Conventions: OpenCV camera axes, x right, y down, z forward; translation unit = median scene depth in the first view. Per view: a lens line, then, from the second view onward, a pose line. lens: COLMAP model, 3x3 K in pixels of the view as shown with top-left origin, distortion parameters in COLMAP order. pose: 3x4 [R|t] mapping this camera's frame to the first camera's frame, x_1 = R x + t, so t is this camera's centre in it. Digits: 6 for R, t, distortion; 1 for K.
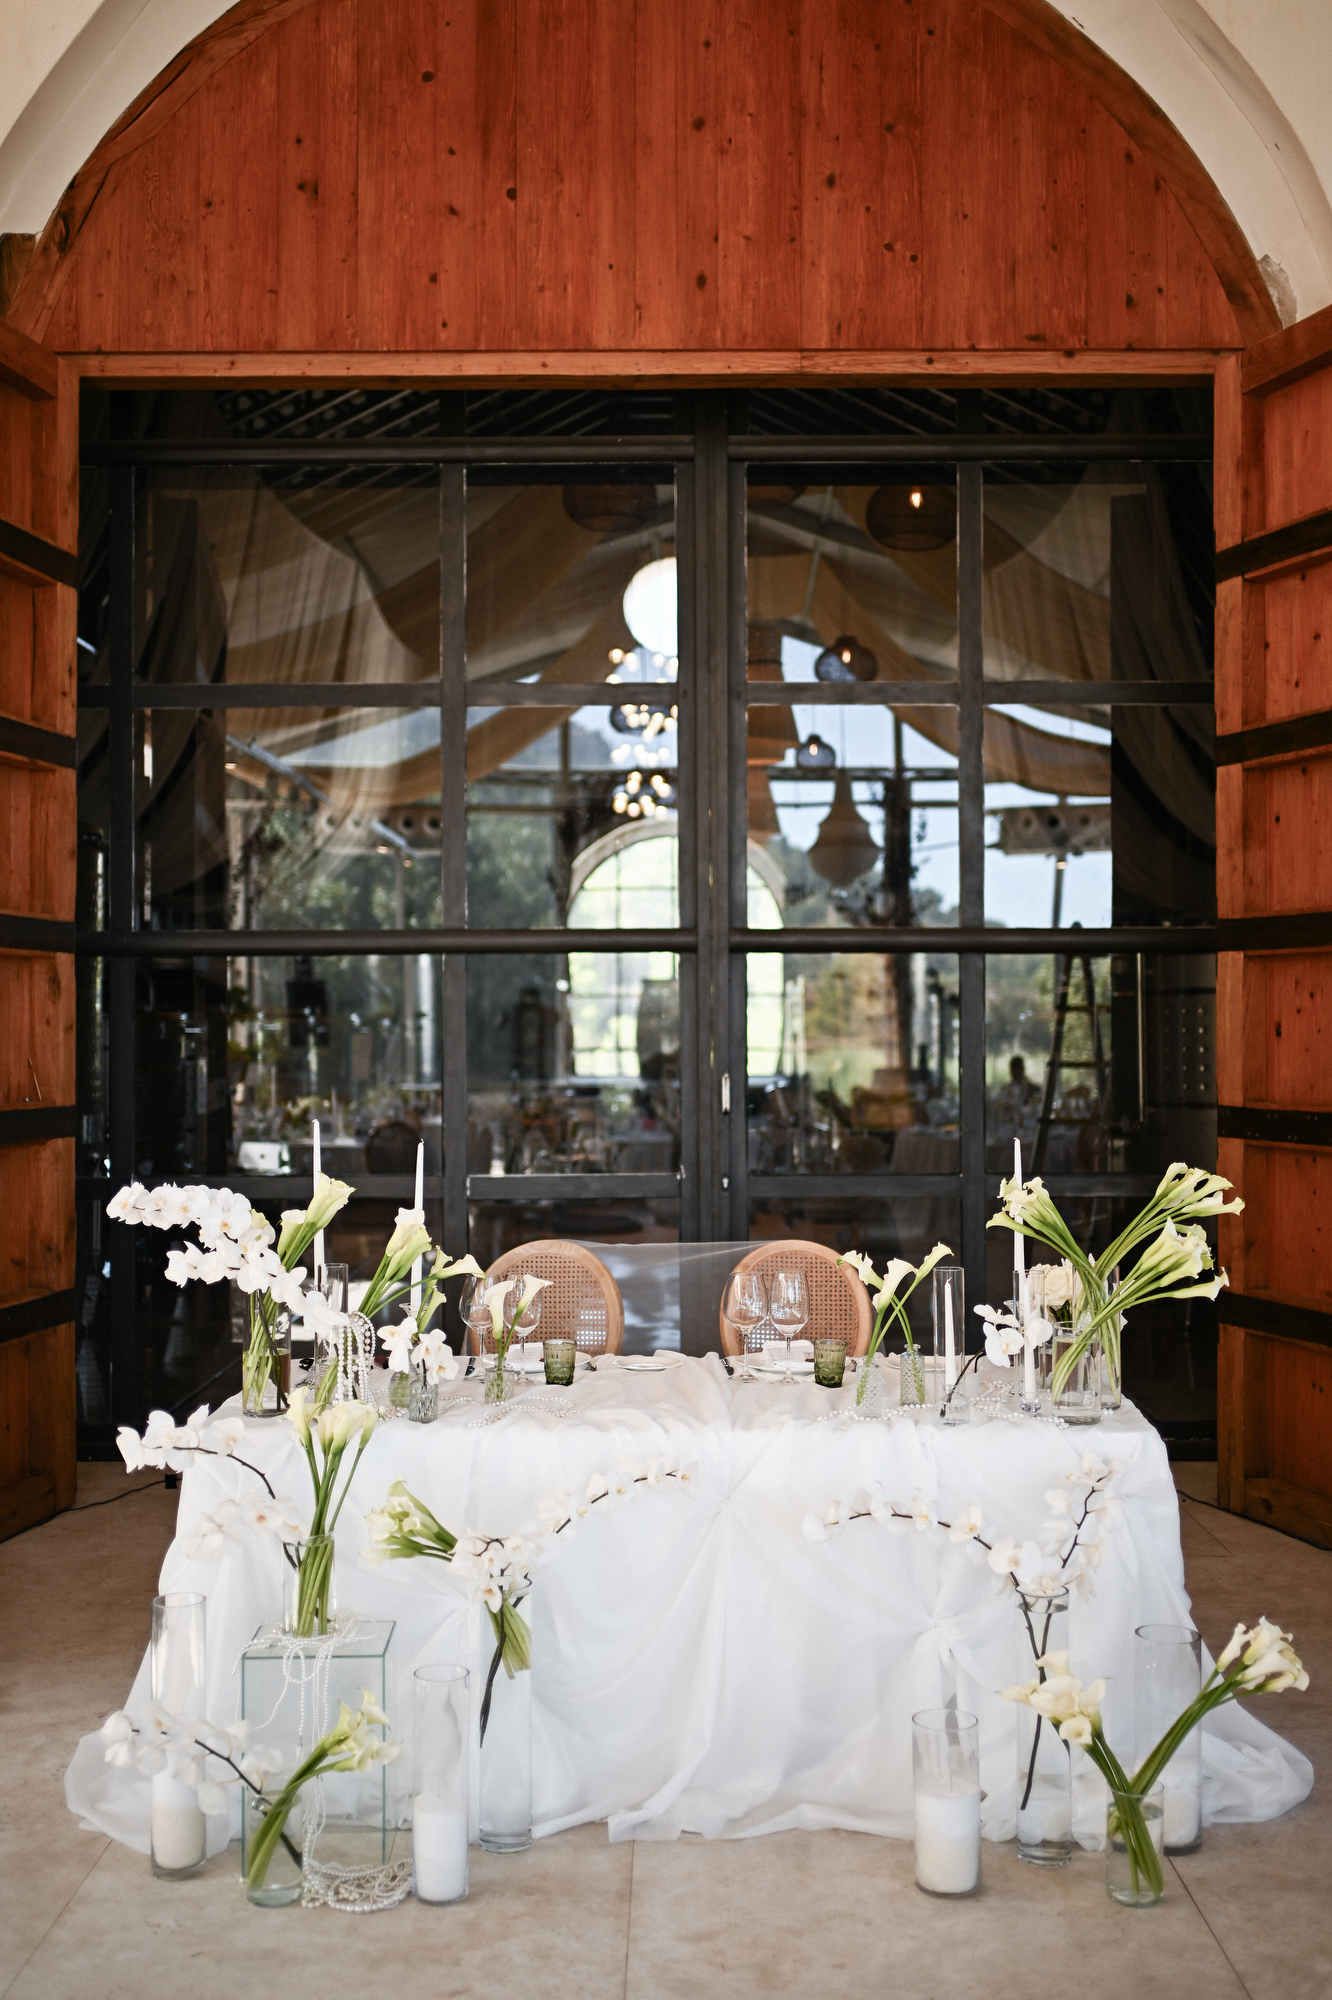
lens RADIAL K [[1921.9, 0, 666.0], [0, 1921.9, 1000.0], [0, 0, 1]] dist [-0.005867, -0.001694]
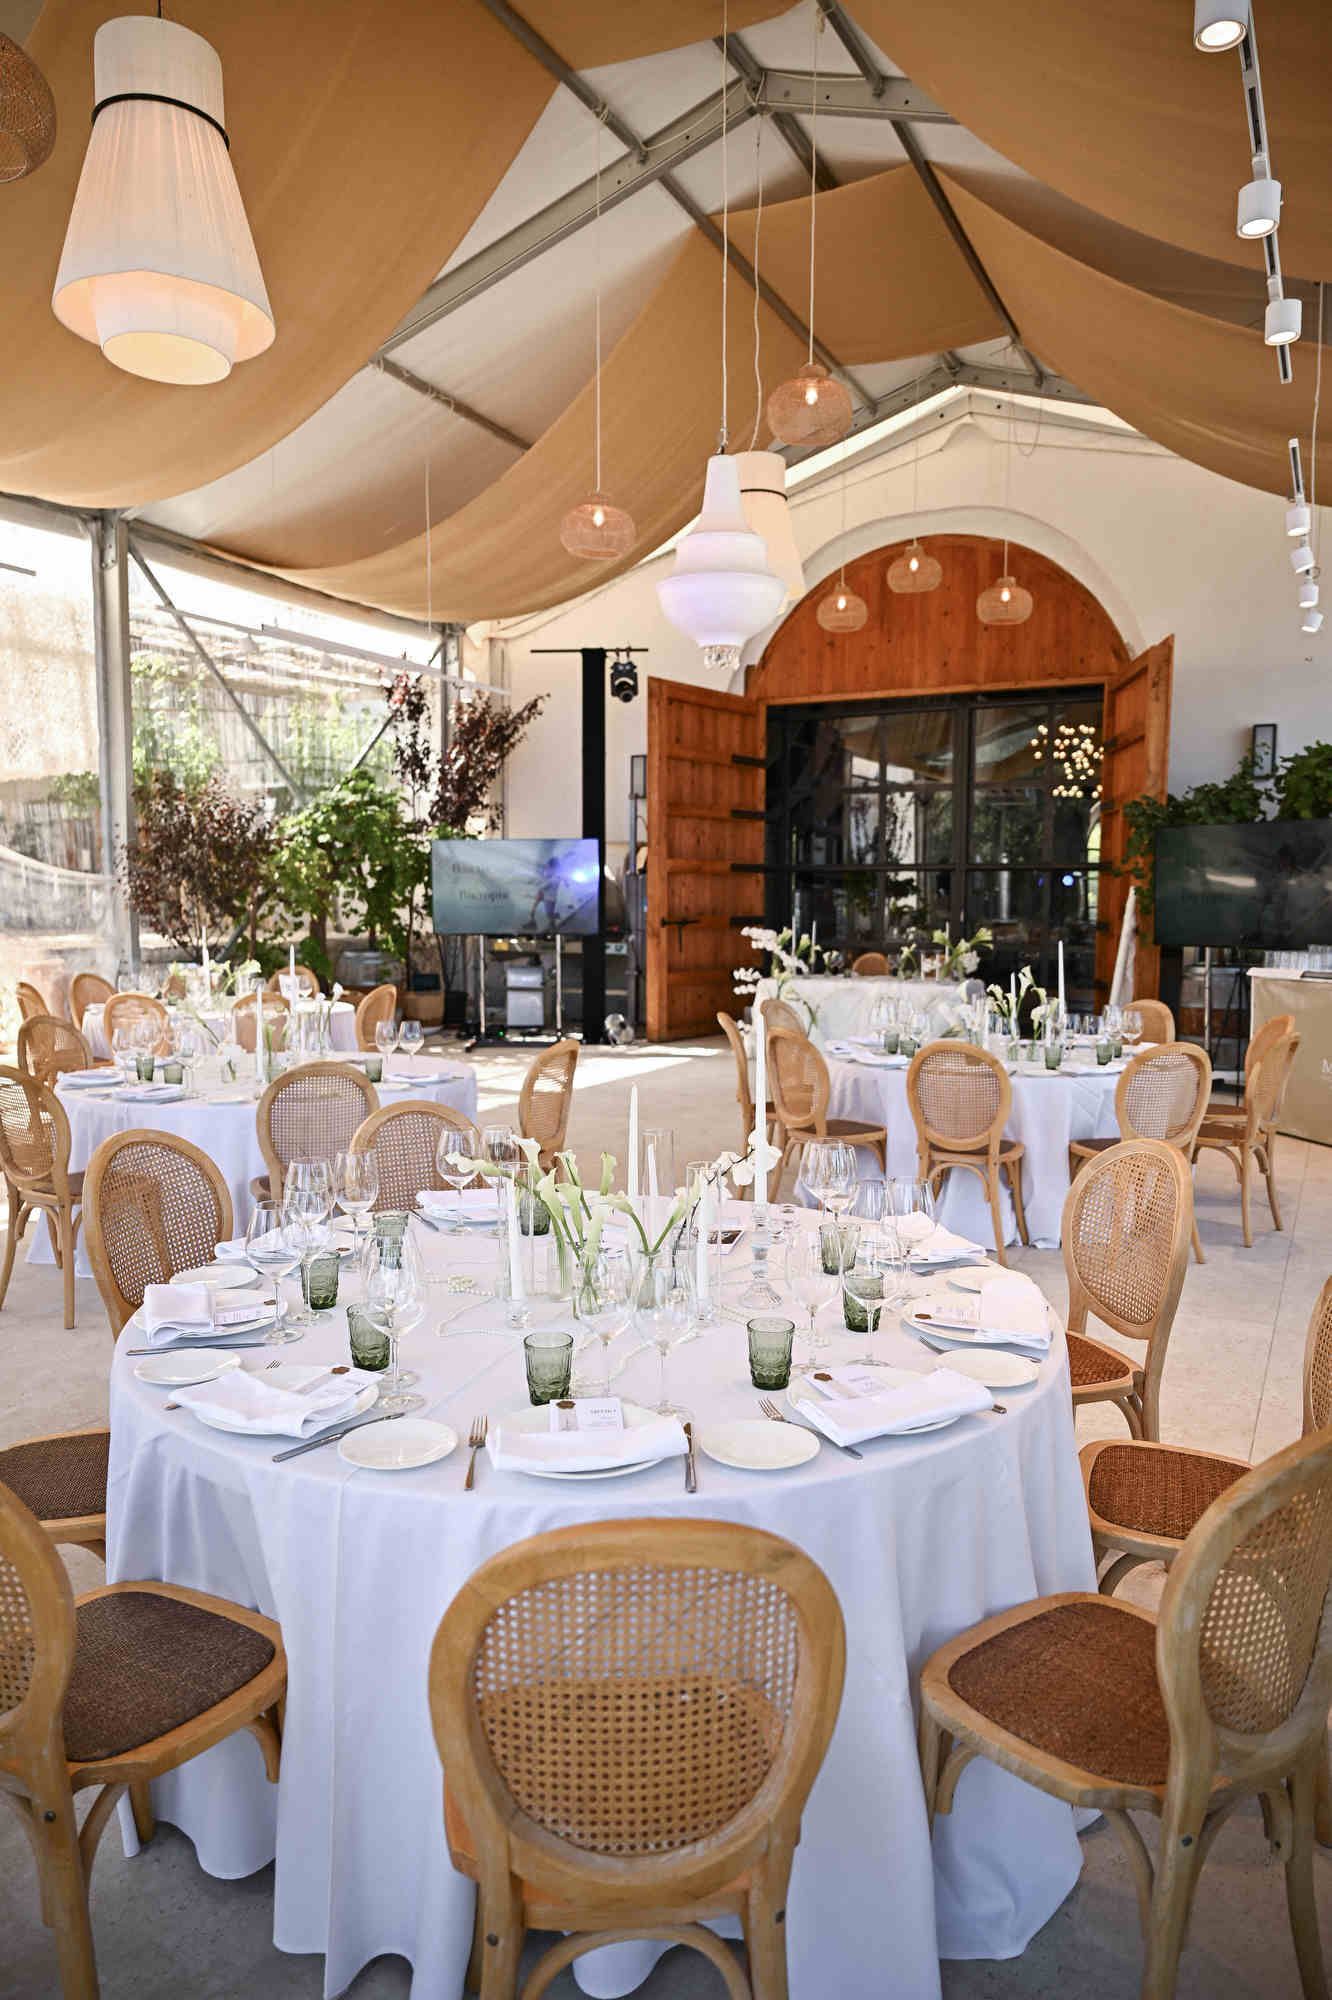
lens RADIAL K [[1921.9, 0, 666.0], [0, 1921.9, 1000.0], [0, 0, 1]] dist [-0.005867, -0.001694]
pose [[0.887910, 0.026868, -0.459232, 1.128658], [-0.001134, 0.998418, 0.056222, 0.007630], [0.460016, -0.049399, 0.886535, -2.158562]]
